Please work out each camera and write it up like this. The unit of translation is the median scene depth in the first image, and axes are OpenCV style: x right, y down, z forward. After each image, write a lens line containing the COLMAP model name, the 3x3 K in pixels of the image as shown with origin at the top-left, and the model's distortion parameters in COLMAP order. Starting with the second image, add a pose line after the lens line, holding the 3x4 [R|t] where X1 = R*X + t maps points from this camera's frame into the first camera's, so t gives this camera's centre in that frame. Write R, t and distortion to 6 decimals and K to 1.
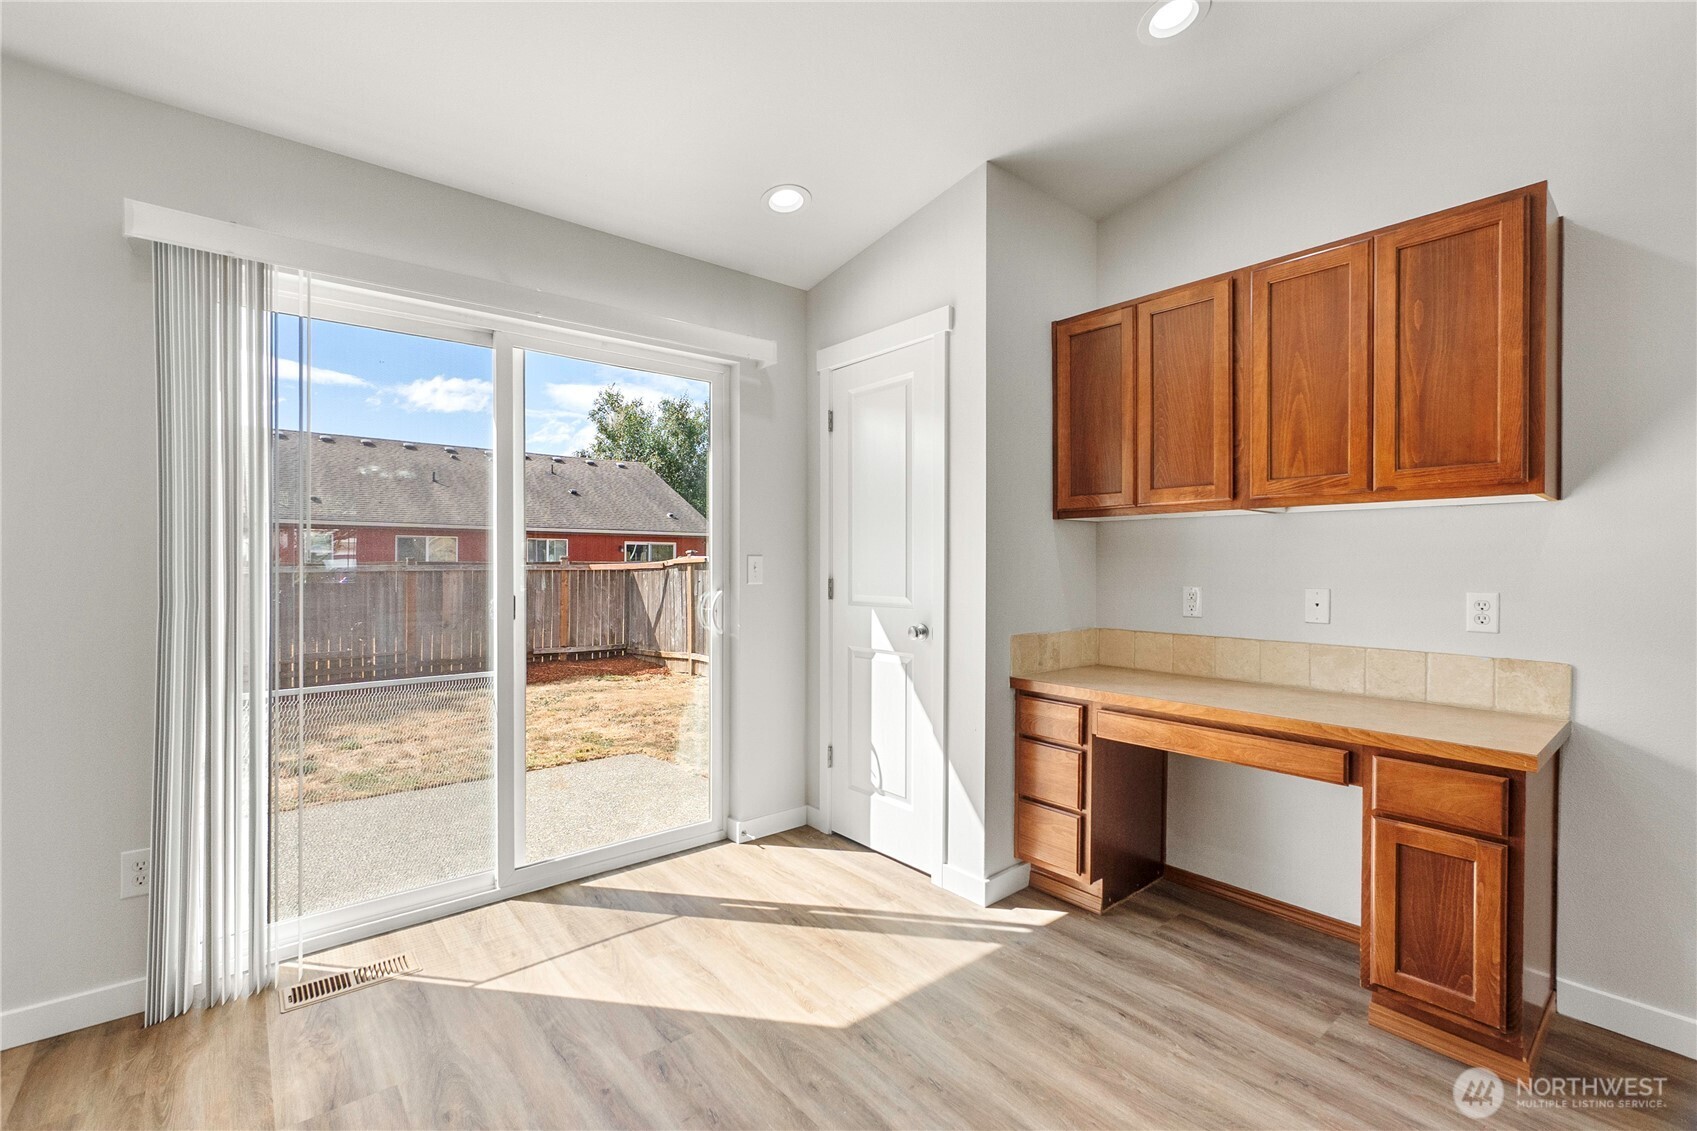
lens RADIAL K [[744.2, 0, 848.5], [0, 744.2, 565.5], [0, 0, 1]] dist [-0.001023, 0.000127]
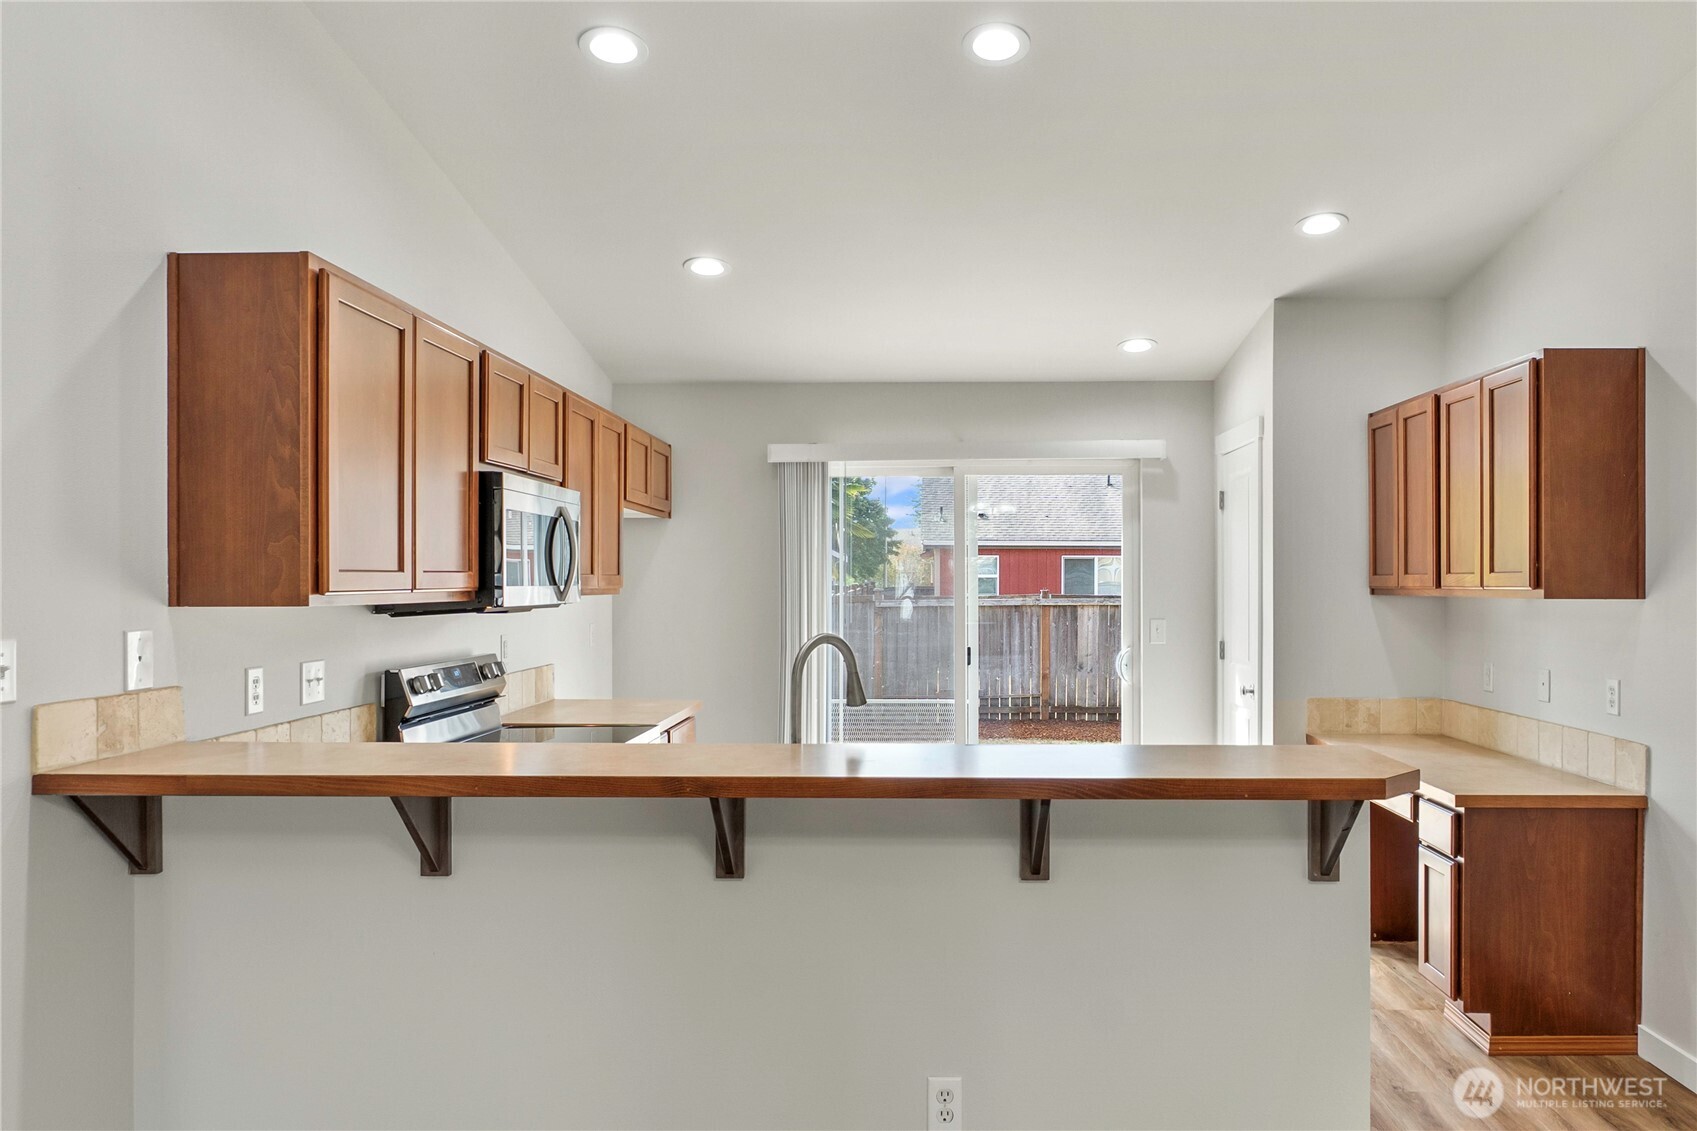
lens RADIAL K [[1160.7, 0, 924.6], [0, 1160.7, 578.5], [0, 0, 1]] dist [-0.004195, 0.000030]
pose [[0.767288, -0.001353, -0.641301, 1.037274], [-0.002372, 0.999985, -0.004947, -0.091128], [0.641298, 0.005317, 0.767273, -0.863601]]
